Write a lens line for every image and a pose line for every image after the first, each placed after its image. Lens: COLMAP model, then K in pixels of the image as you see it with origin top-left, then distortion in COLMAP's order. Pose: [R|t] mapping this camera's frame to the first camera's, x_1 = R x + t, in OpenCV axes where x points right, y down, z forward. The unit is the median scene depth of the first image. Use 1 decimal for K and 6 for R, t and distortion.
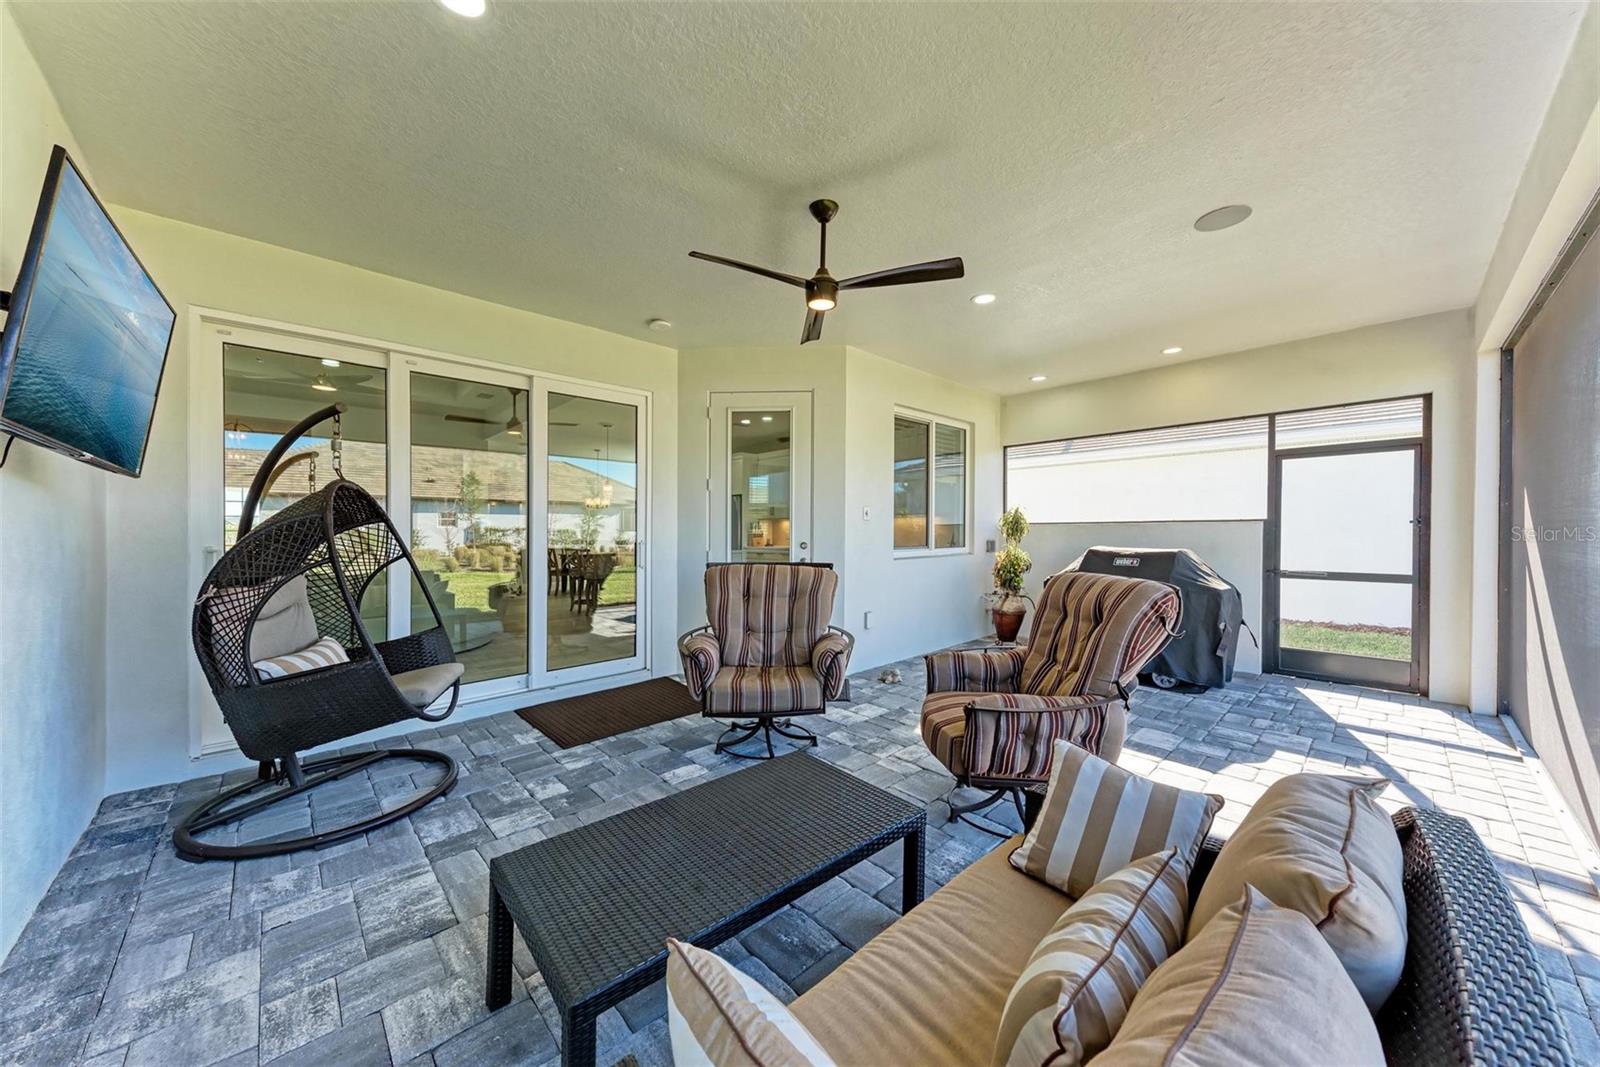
lens RADIAL K [[538.3, 0, 804.1], [0, 538.3, 522.4], [0, 0, 1]] dist [-0.000154, -0.000032]
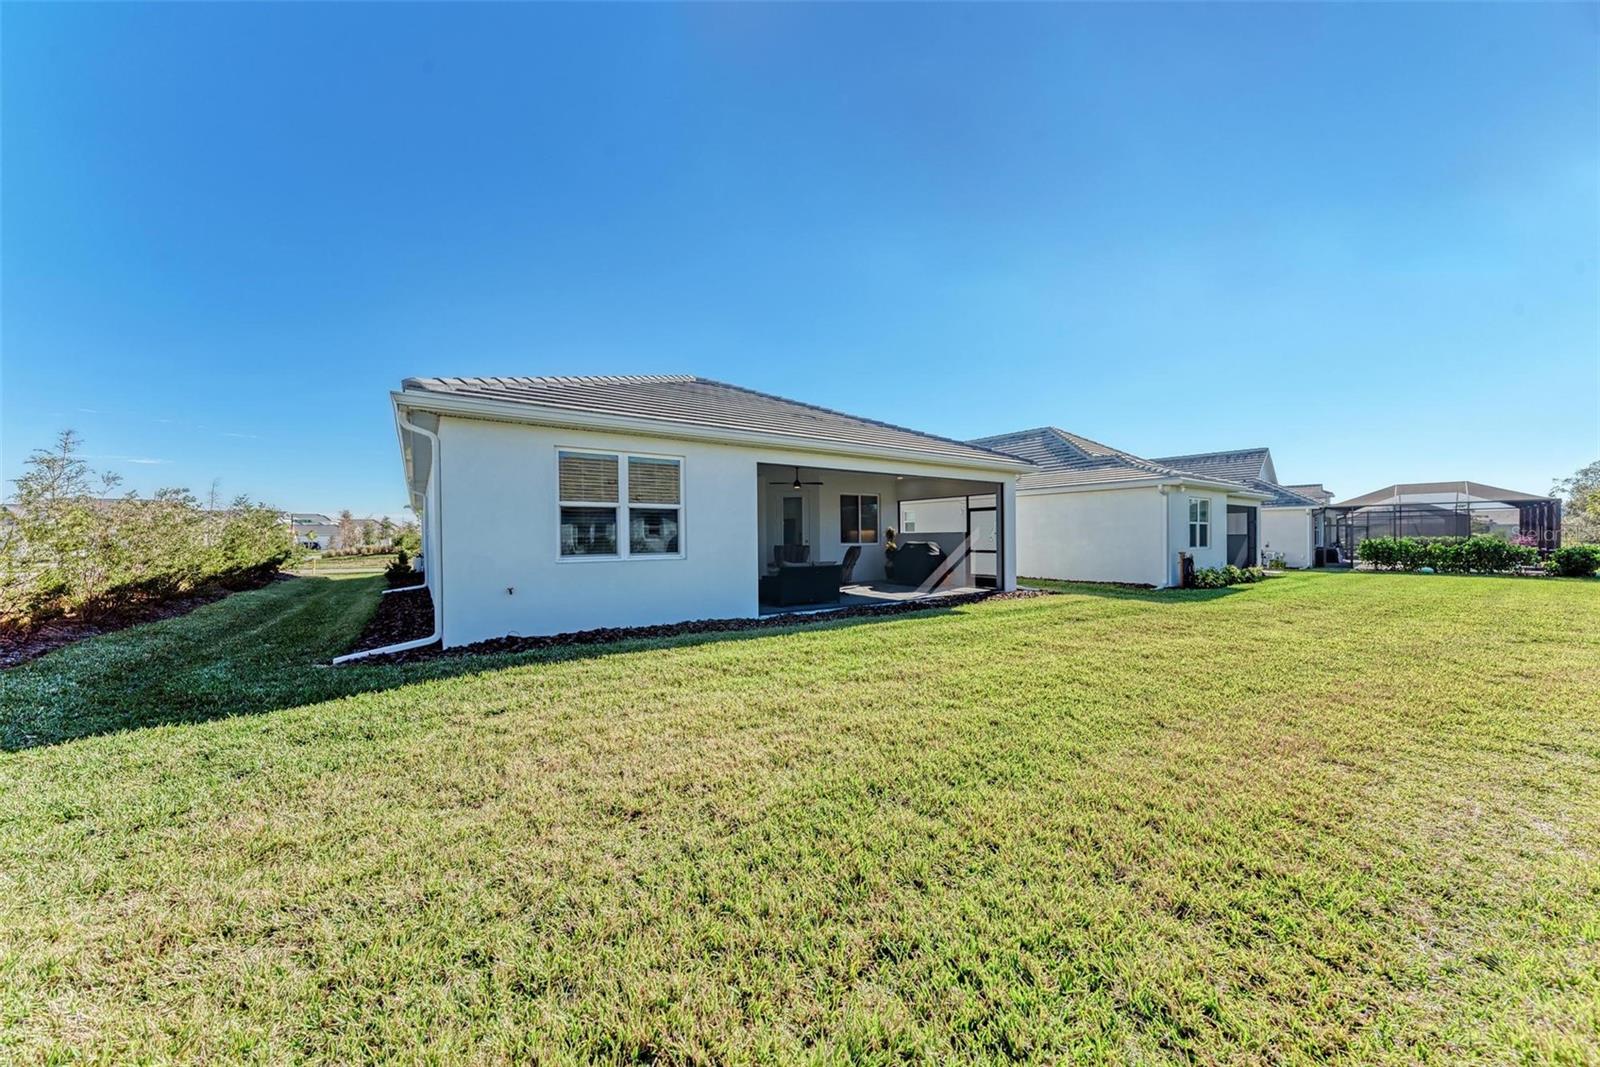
lens RADIAL K [[545.7, 0, 800.0], [0, 545.7, 533.5], [0, 0, 1]] dist [-0.000269, -0.000061]
pose [[0.991448, -0.004184, -0.130436, 0.361282], [0.005347, 0.999949, 0.008567, -0.028529], [0.130393, -0.009191, 0.991420, -2.039762]]
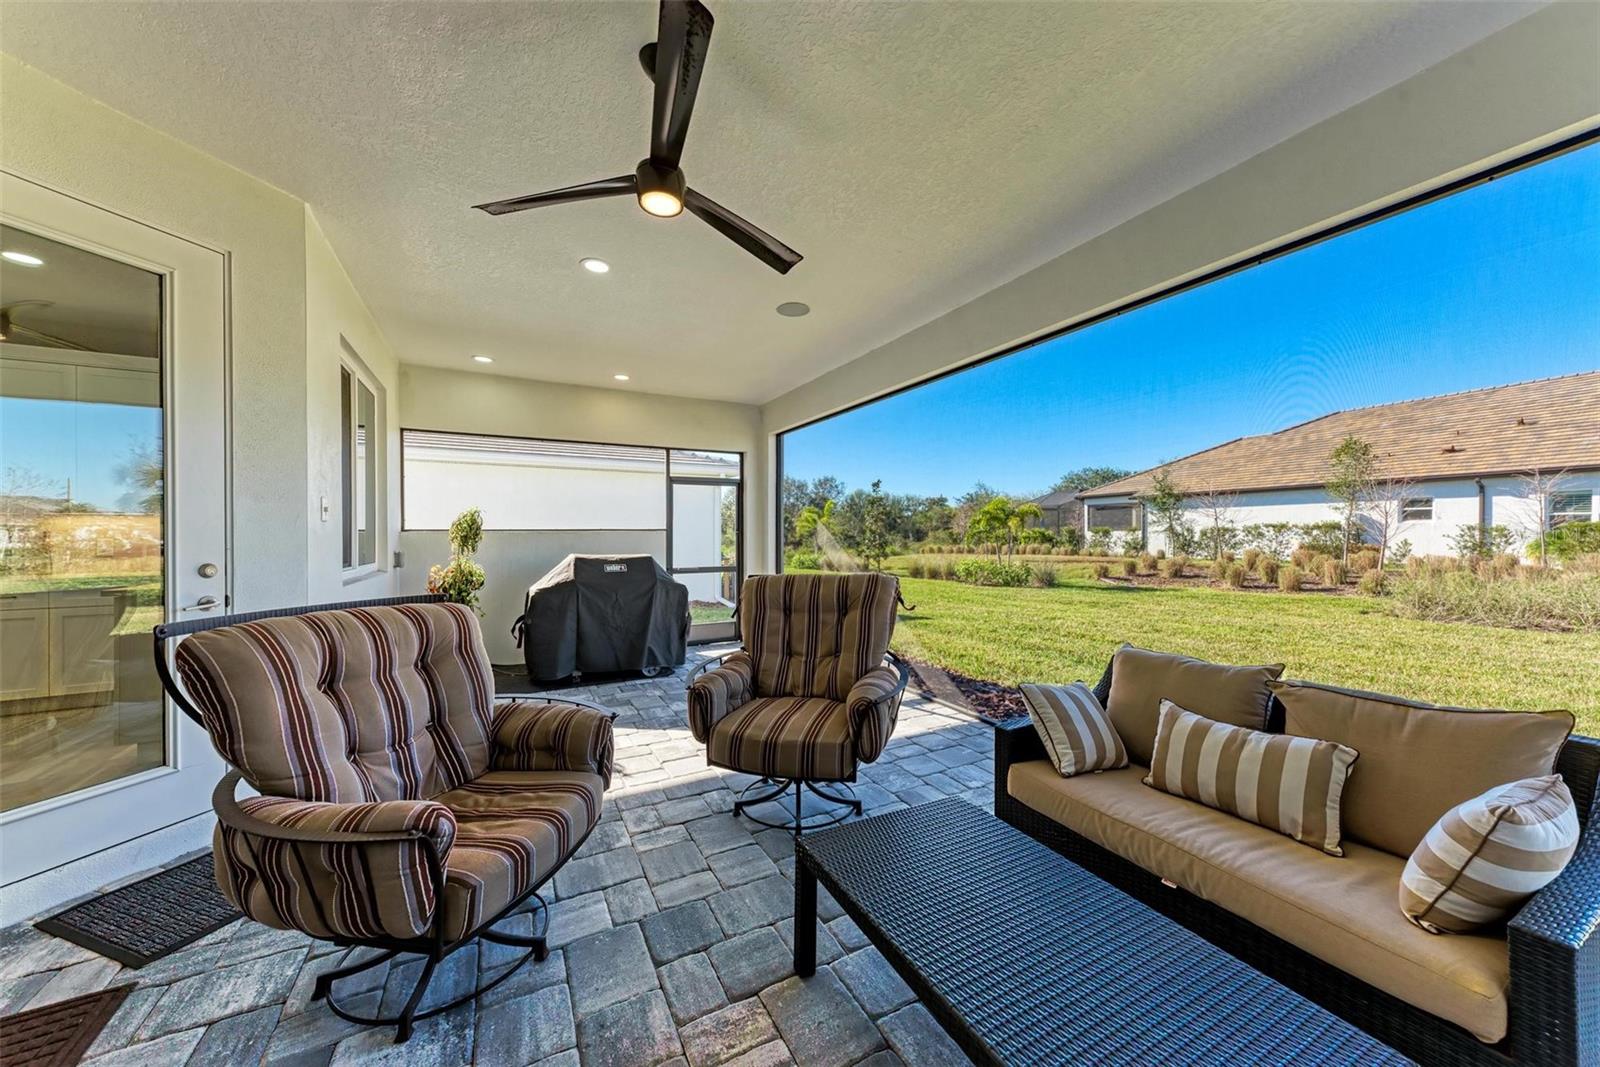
lens RADIAL K [[545.7, 0, 800.0], [0, 545.7, 533.5], [0, 0, 1]] dist [-0.000269, -0.000061]
pose [[0.258389, 0.005790, 0.966023, -0.320689], [-0.009694, 0.999947, -0.003400, 0.006283], [-0.965992, -0.008486, 0.258432, 0.356169]]
